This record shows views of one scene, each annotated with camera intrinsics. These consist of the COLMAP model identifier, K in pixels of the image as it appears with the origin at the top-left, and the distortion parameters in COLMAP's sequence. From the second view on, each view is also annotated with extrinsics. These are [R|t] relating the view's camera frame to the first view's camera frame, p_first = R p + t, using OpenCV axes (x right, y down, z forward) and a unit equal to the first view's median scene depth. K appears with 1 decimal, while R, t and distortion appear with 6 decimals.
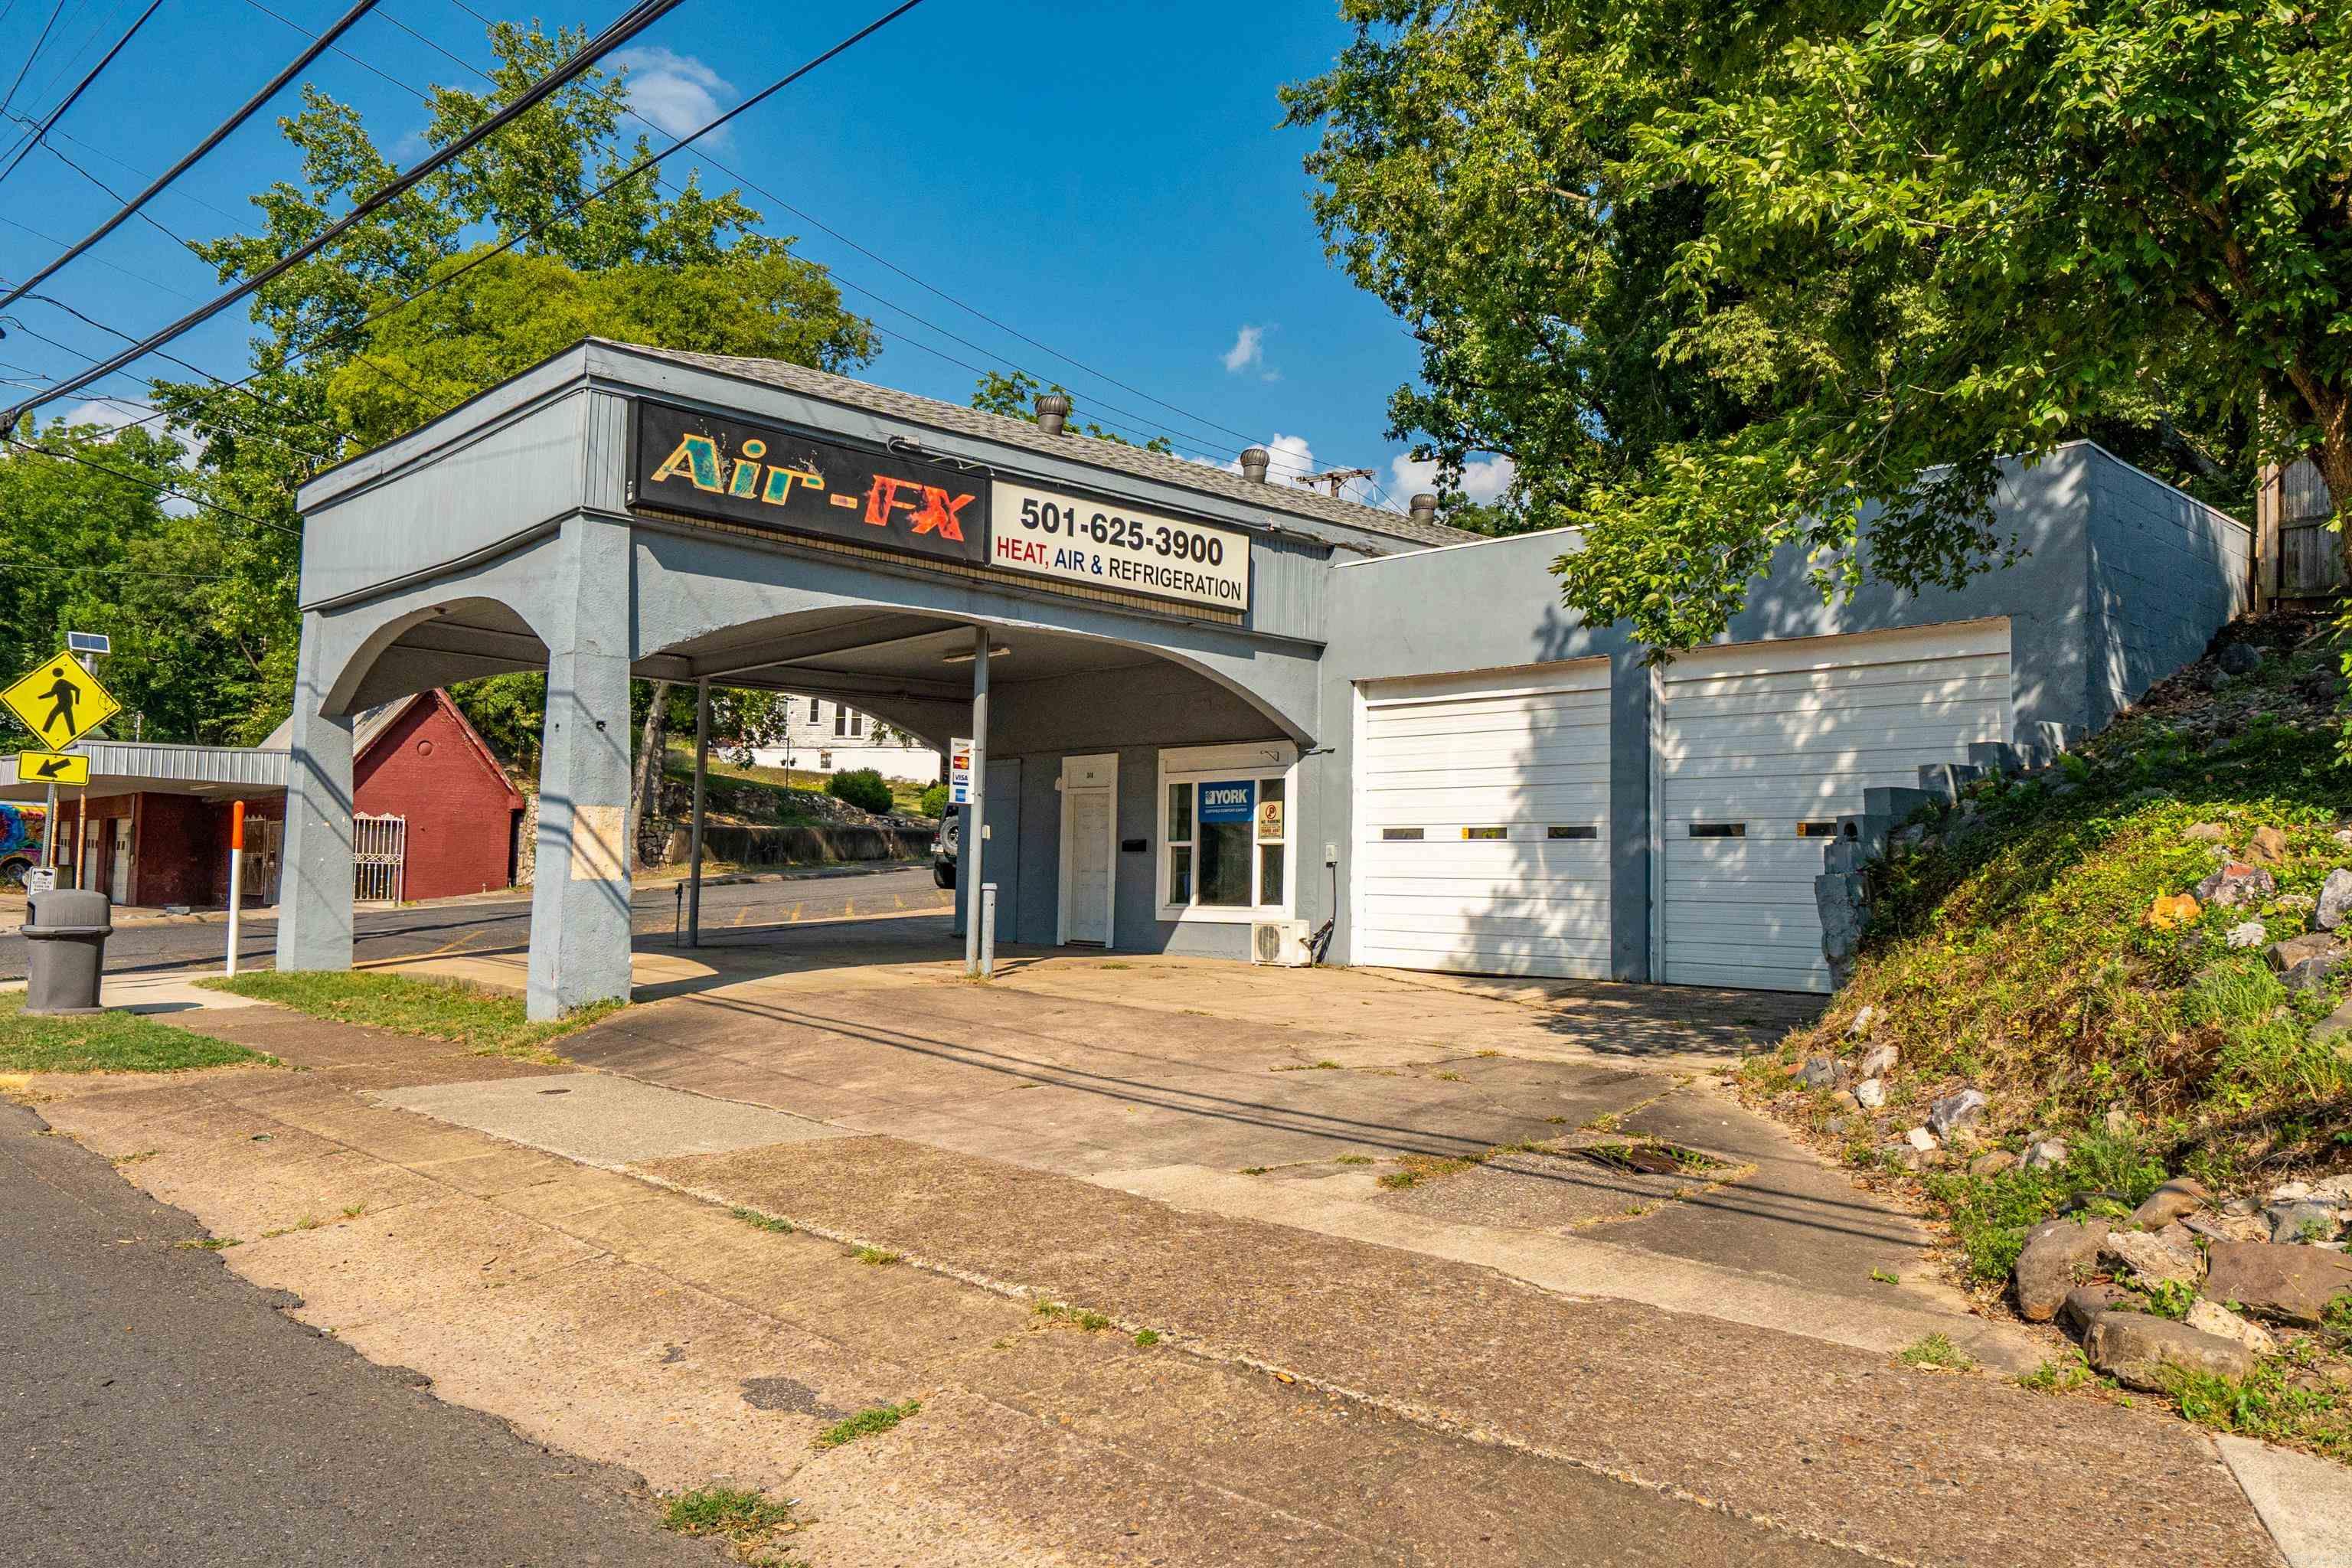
lens RADIAL K [[1674.3, 0, 1174.2], [0, 1674.3, 785.1], [0, 0, 1]] dist [-0.001690, -0.000146]
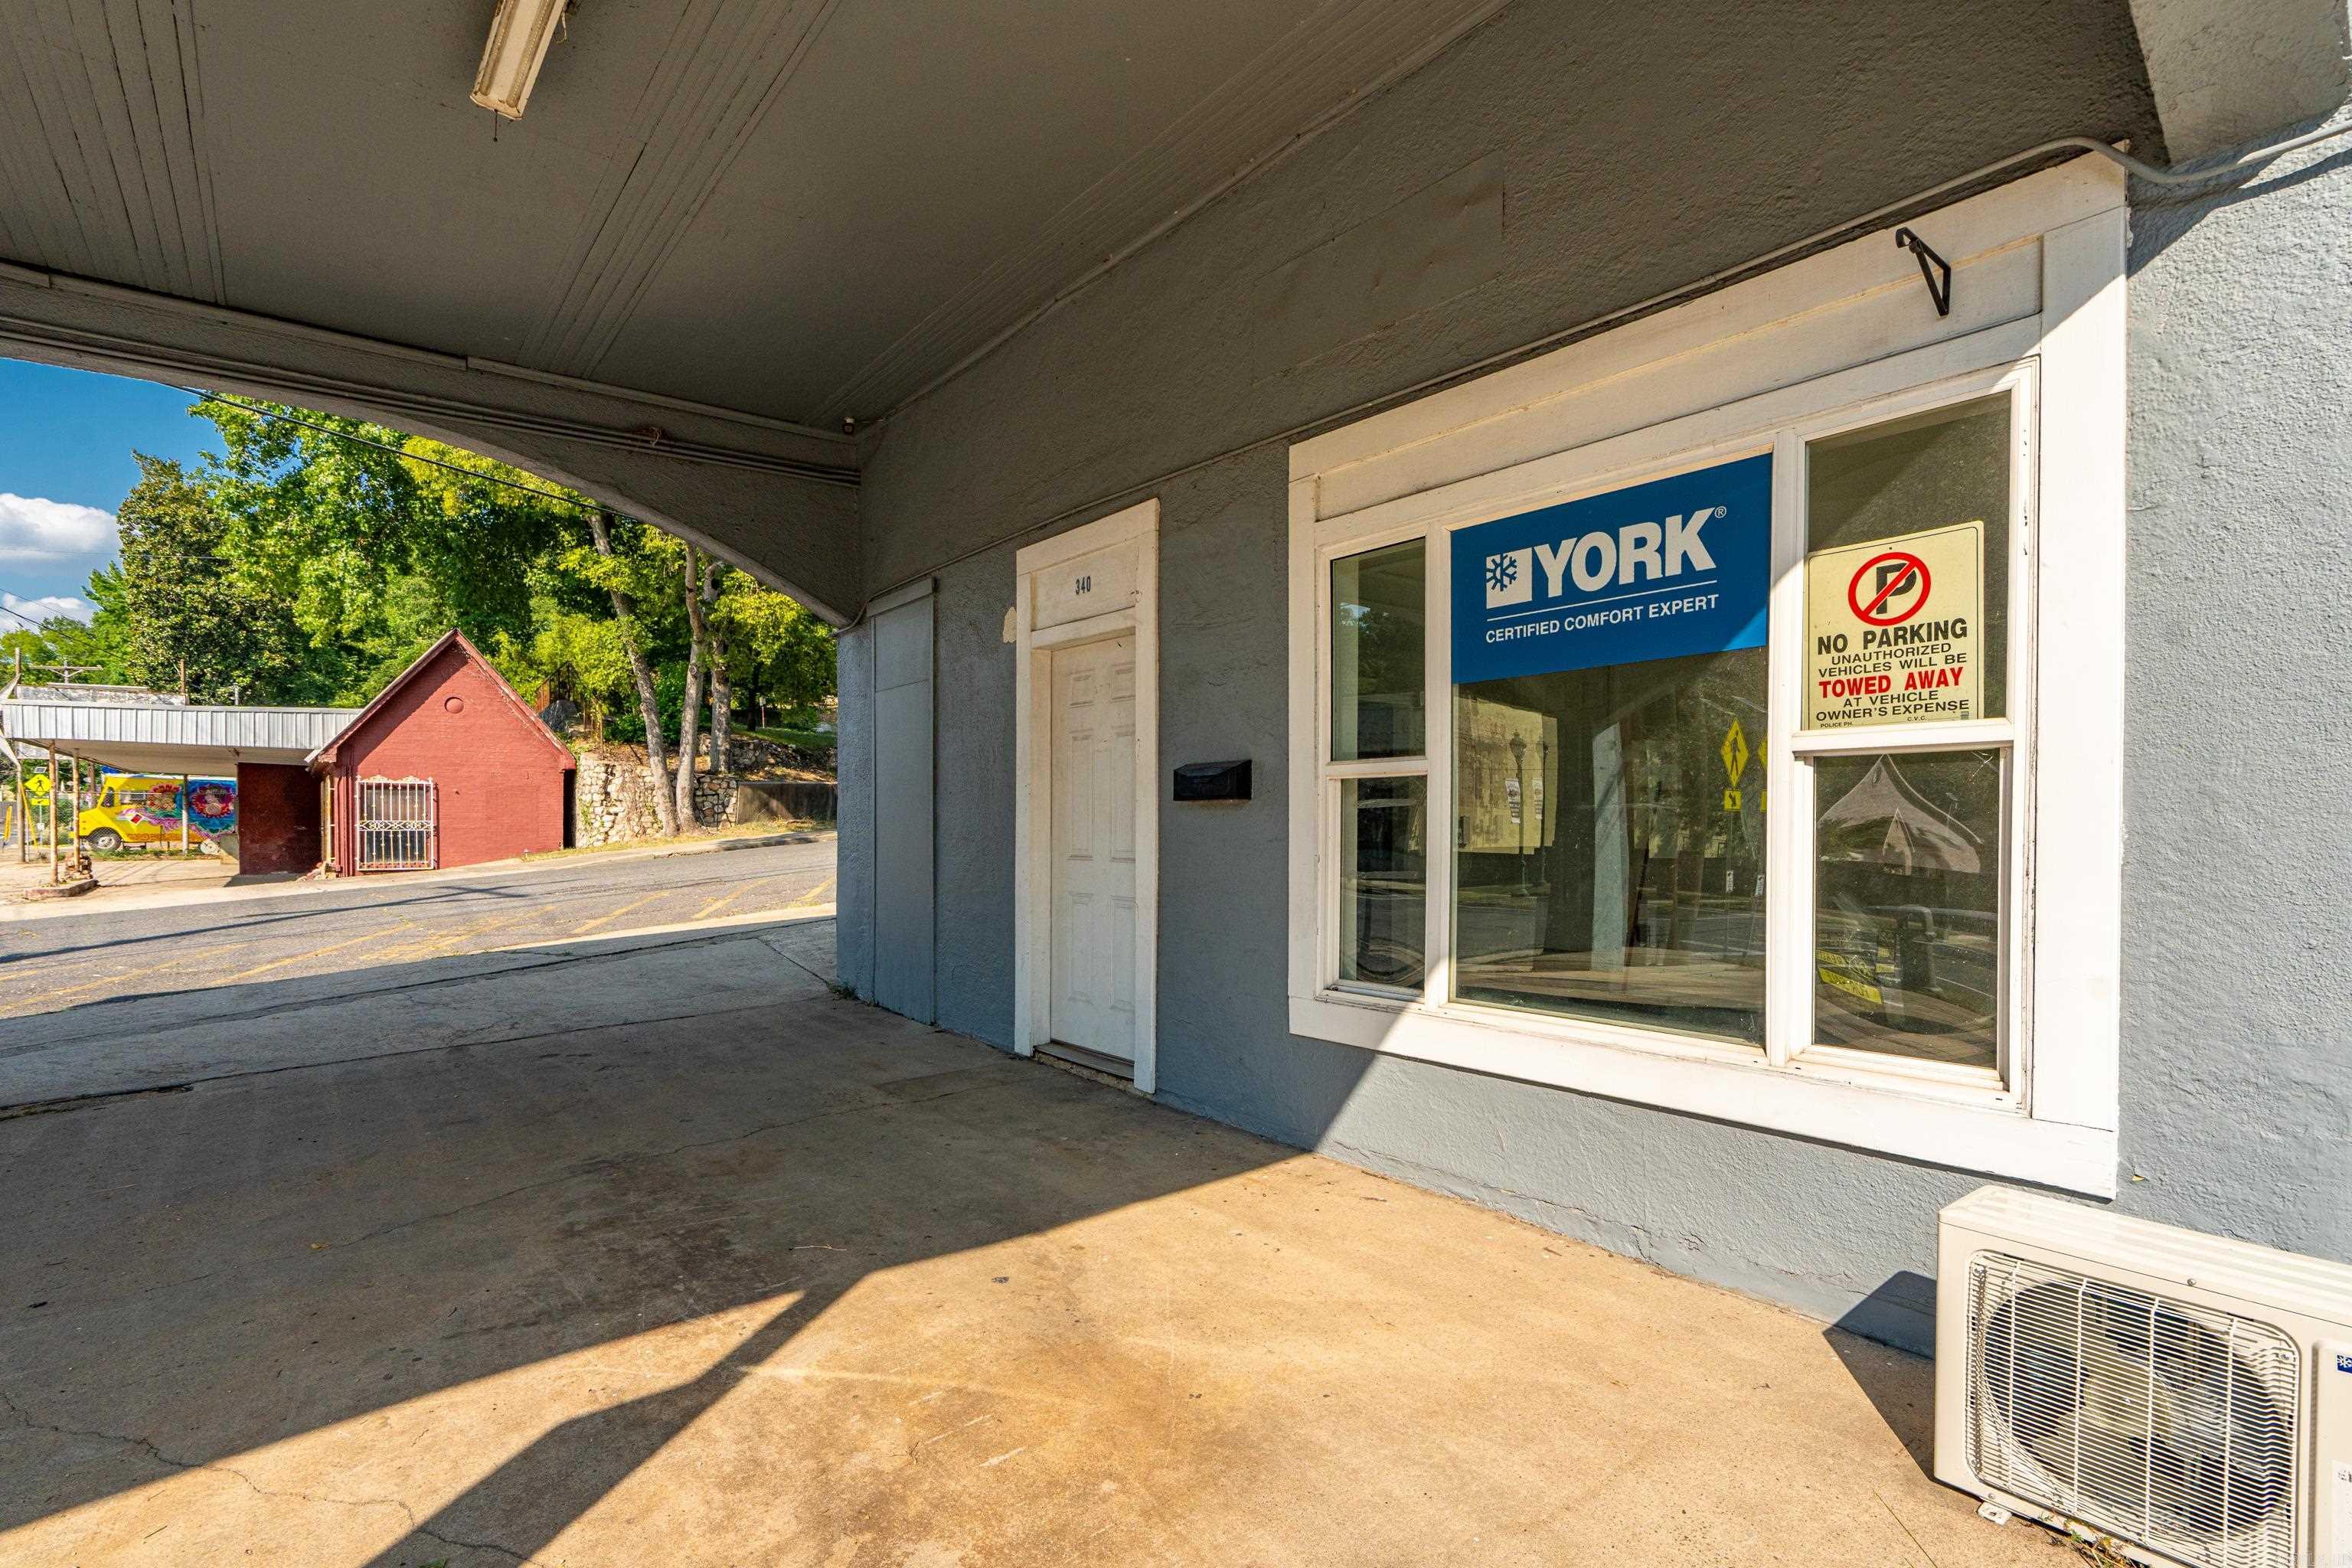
lens RADIAL K [[1076.5, 0, 1161.7], [0, 1076.5, 837.5], [0, 0, 1]] dist [-0.008280, 0.000653]
pose [[0.996572, -0.018616, -0.080610, -0.017804], [0.024600, 0.996963, 0.073890, 0.032169], [0.078990, -0.075620, 0.994003, 0.821080]]
